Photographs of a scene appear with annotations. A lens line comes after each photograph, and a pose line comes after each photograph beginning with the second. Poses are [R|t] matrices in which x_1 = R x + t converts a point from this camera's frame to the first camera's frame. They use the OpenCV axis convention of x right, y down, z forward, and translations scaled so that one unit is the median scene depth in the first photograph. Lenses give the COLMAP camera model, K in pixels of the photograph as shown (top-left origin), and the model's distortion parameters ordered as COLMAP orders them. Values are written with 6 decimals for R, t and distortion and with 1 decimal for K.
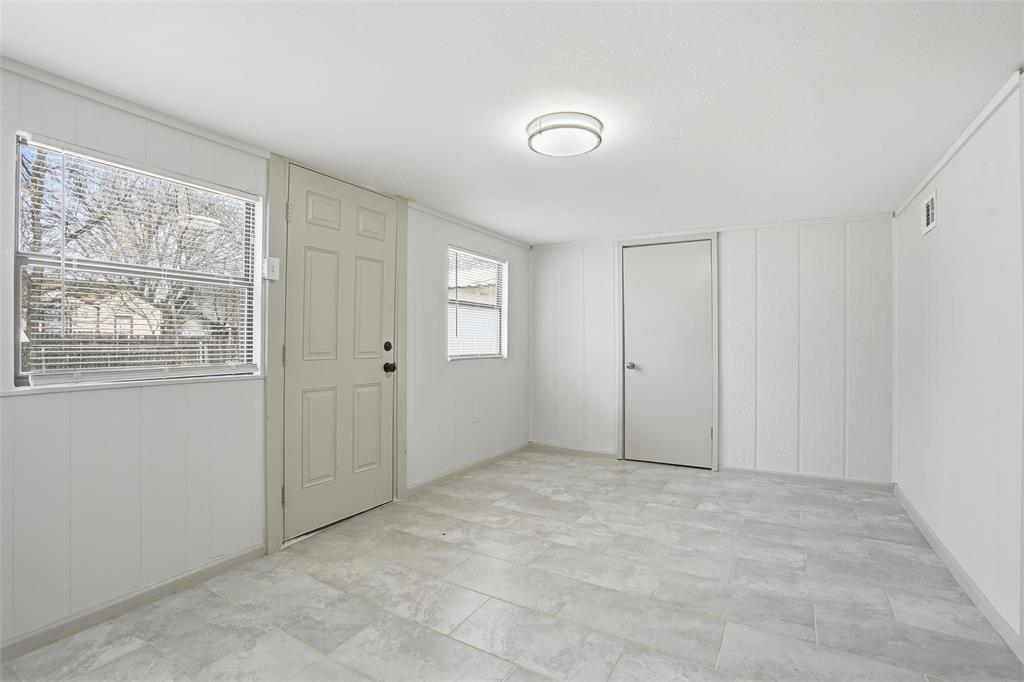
lens RADIAL K [[480.0, 0, 512.0], [0, 480.0, 341.0], [0, 0, 1]] dist [-0.061578, 0.020992]
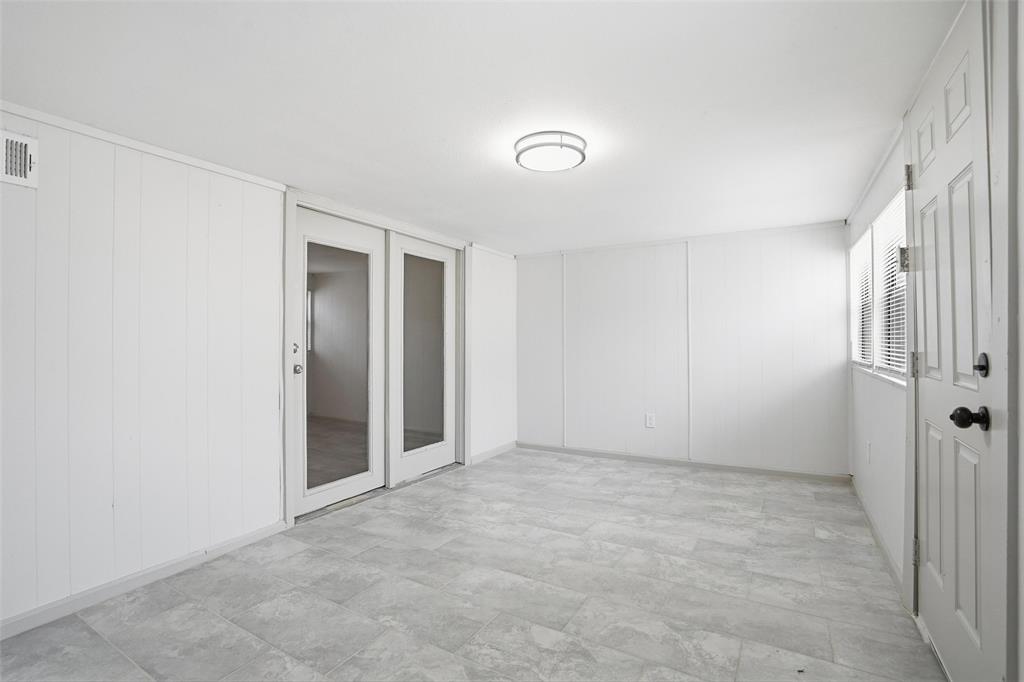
lens RADIAL K [[480.0, 0, 512.0], [0, 480.0, 341.0], [0, 0, 1]] dist [-0.061578, 0.020992]
pose [[-0.999986, 0.001951, -0.004921, 0.194287], [0.001937, 0.999994, 0.002893, -0.013669], [0.004926, 0.002883, -0.999984, 2.009109]]
